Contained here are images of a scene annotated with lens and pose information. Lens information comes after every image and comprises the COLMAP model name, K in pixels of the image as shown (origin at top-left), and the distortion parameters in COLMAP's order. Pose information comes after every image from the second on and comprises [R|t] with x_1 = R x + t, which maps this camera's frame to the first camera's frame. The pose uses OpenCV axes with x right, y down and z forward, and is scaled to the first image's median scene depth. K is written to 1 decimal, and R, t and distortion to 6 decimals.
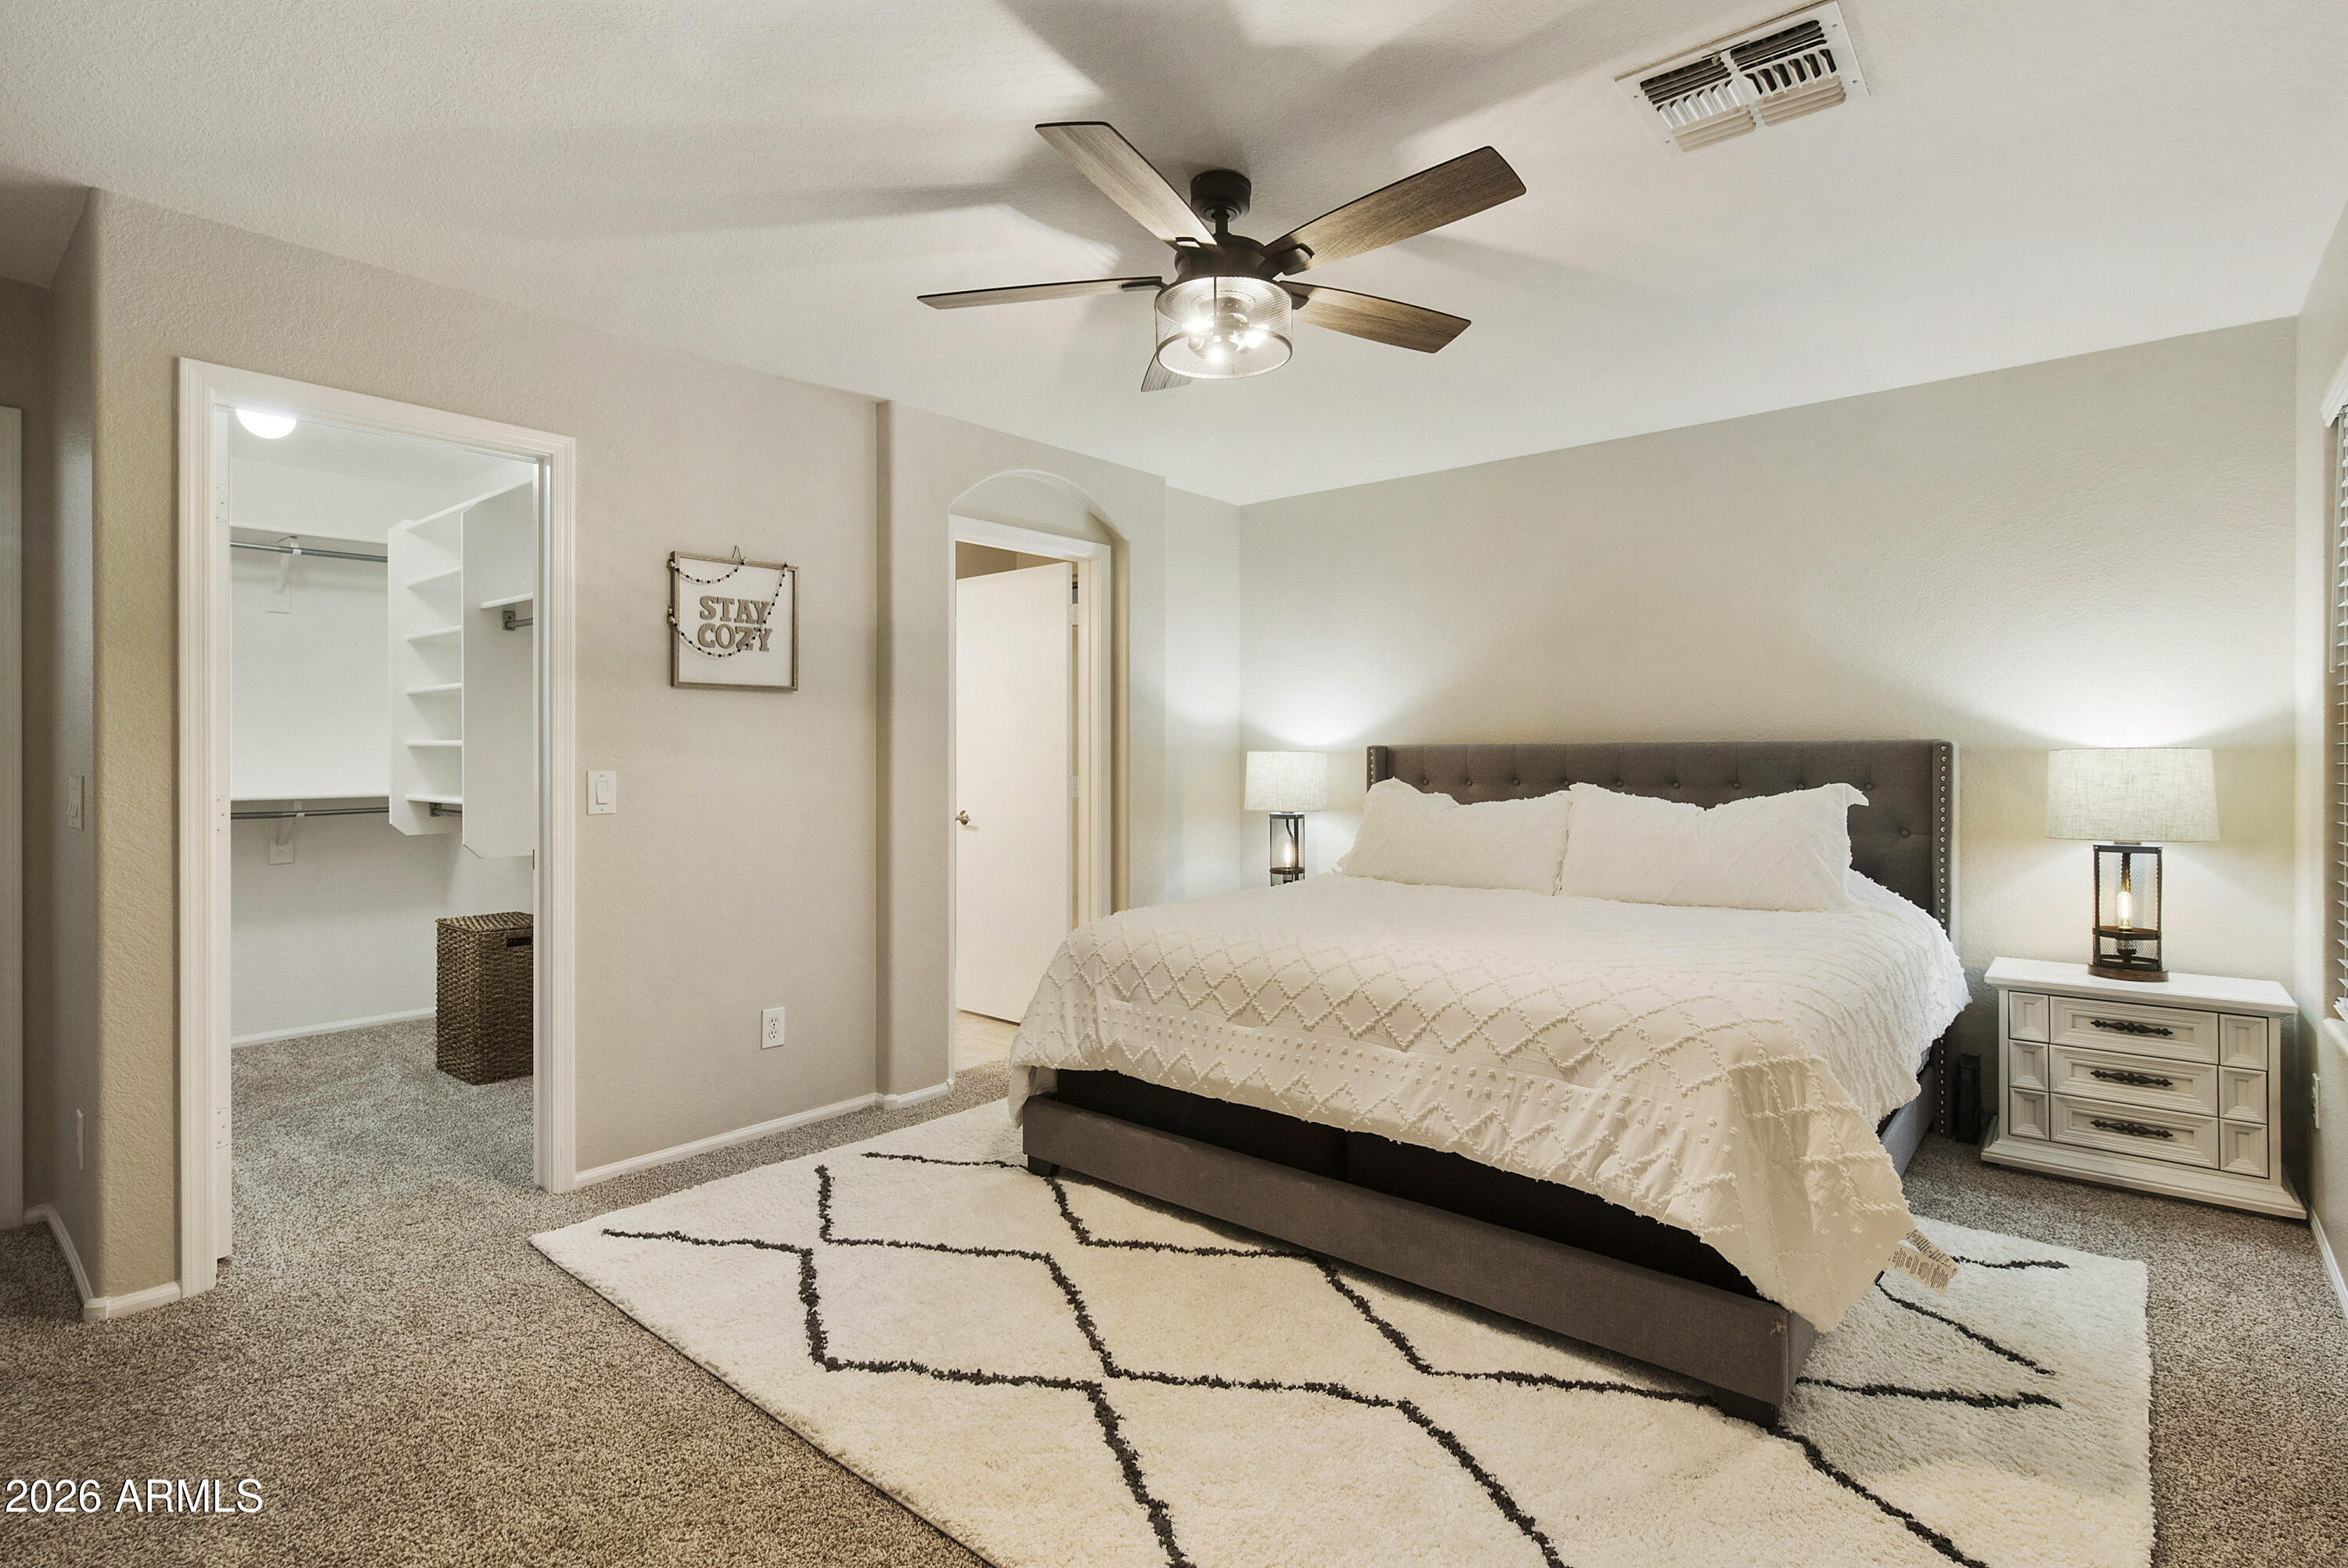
lens RADIAL K [[1132.6, 0, 1180.3], [0, 1132.6, 768.4], [0, 0, 1]] dist [0.002231, -0.006946]
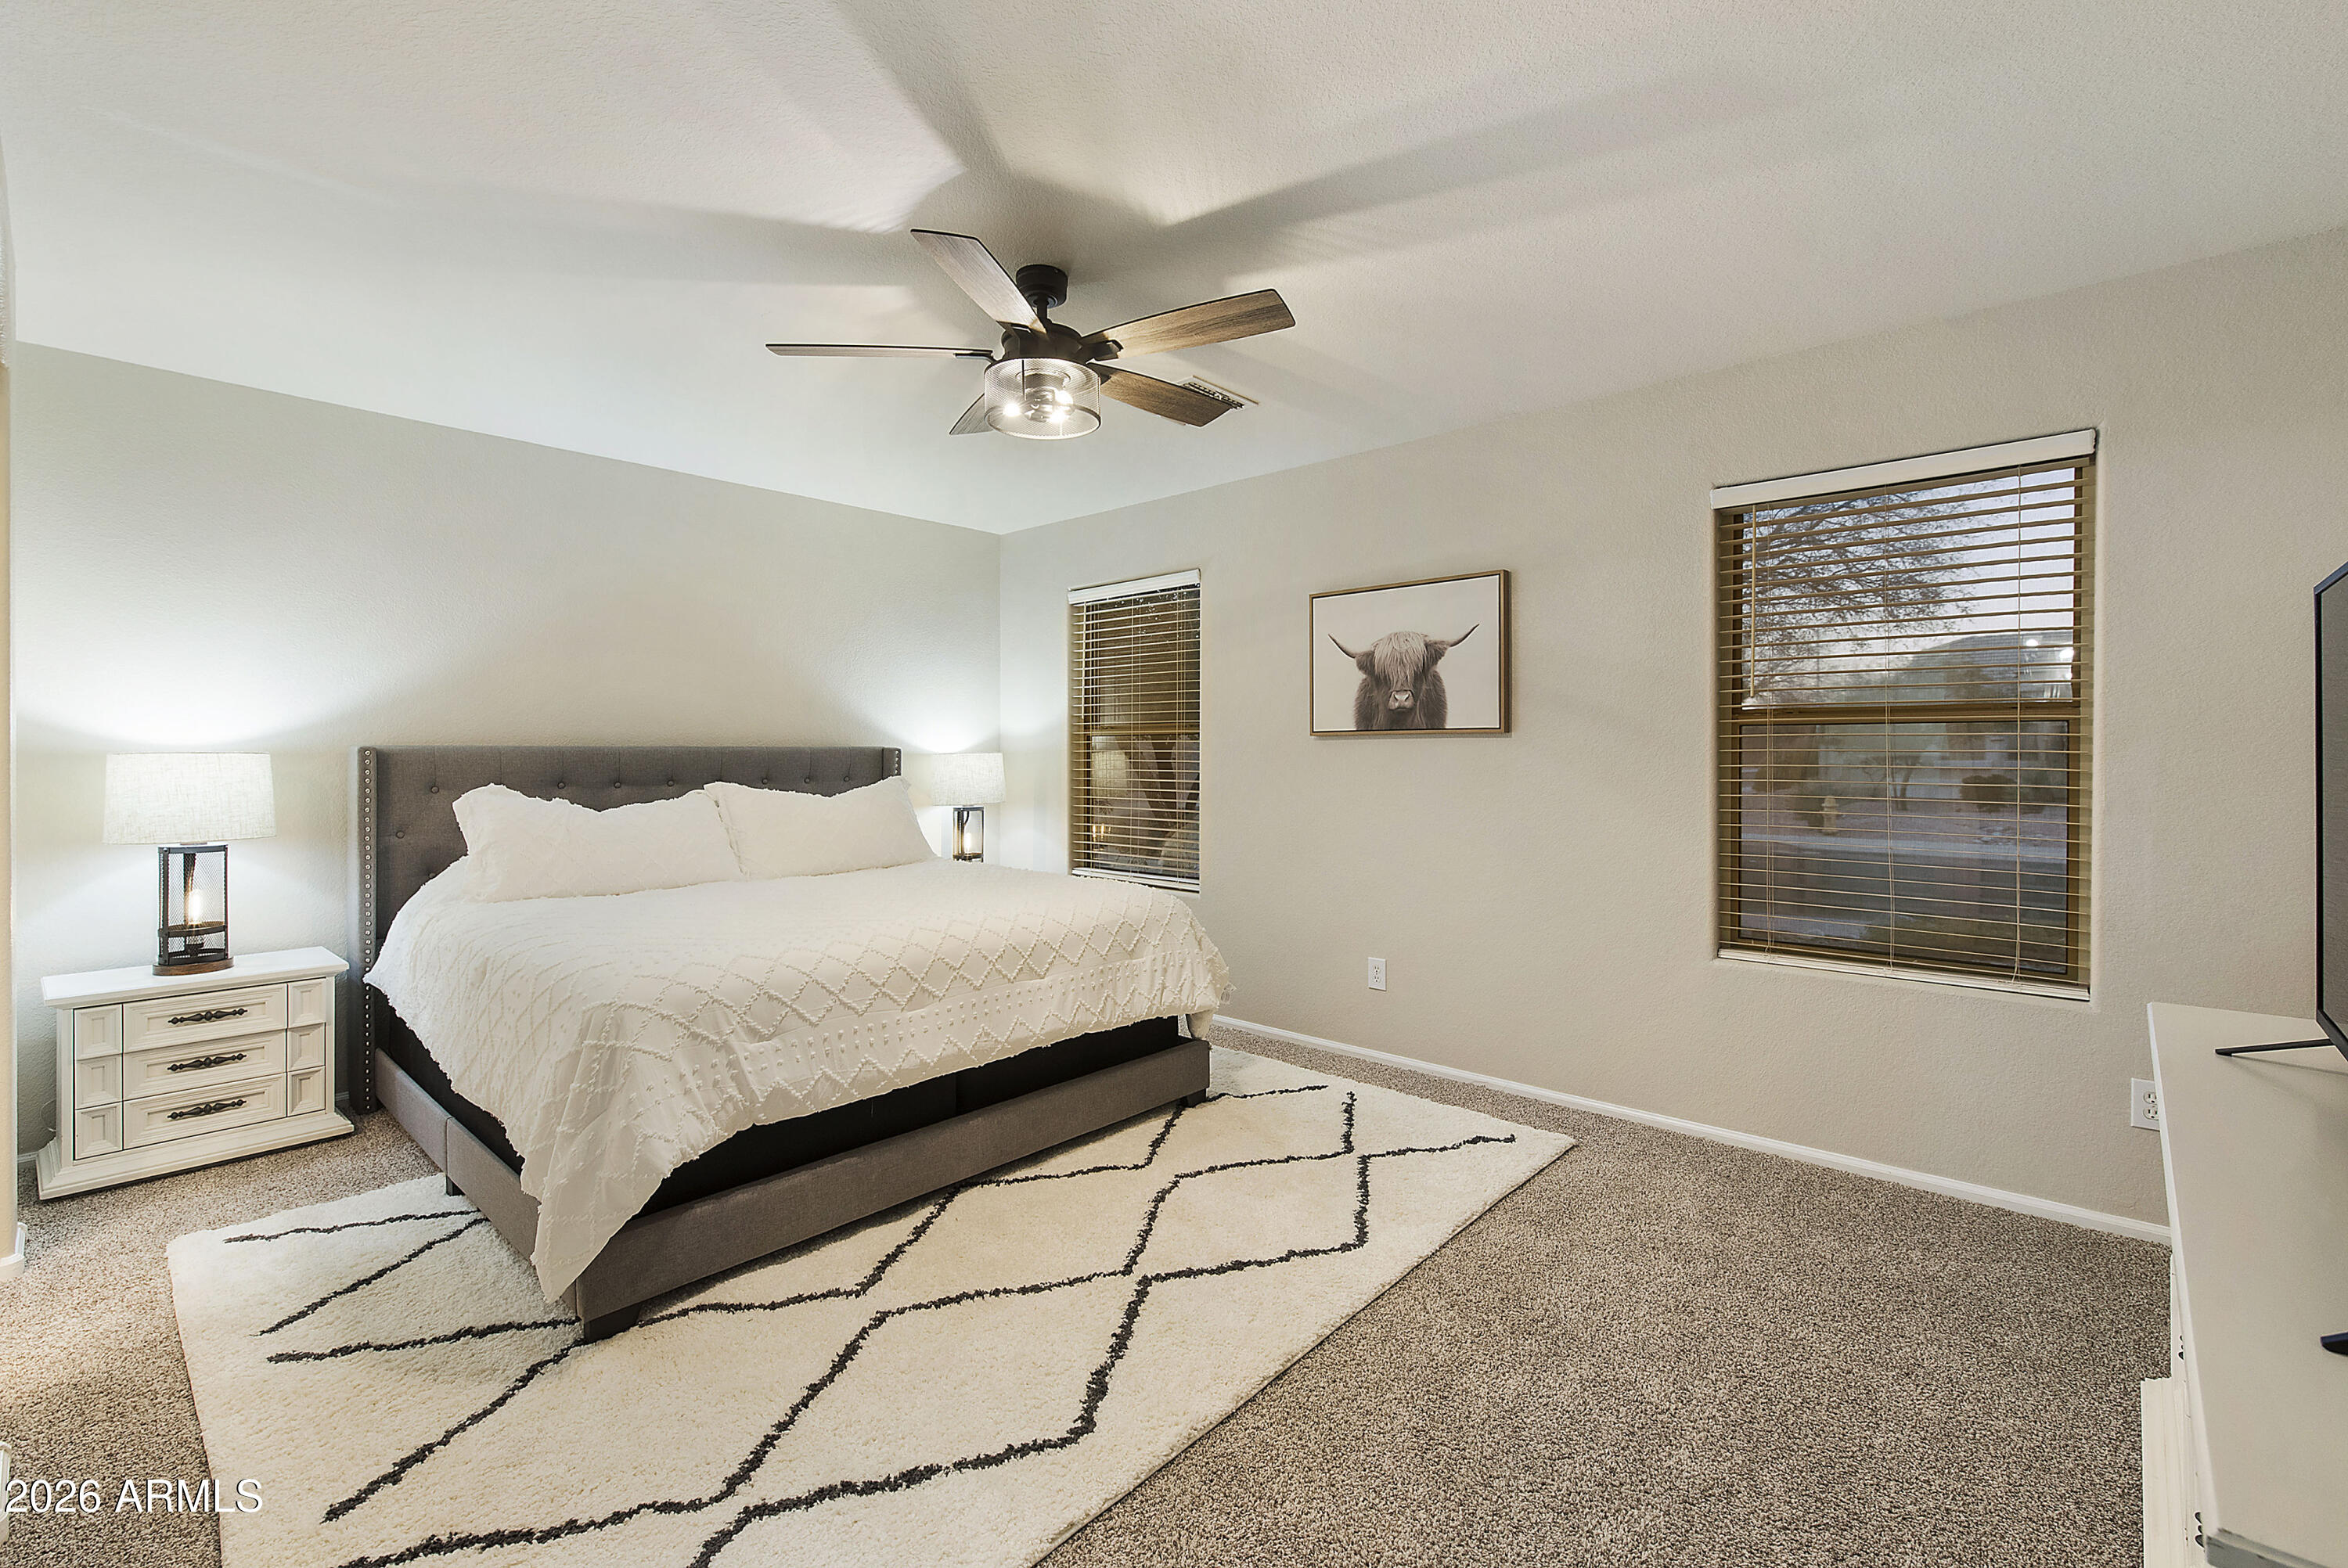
lens RADIAL K [[1015.9, 0, 1179.6], [0, 1015.9, 767.4], [0, 0, 1]] dist [-0.015419, -0.000062]
pose [[0.021396, -0.008874, 0.999732, -0.877833], [0.013161, 0.999876, 0.008593, -0.006996], [-0.999684, 0.012974, 0.021510, 0.712718]]
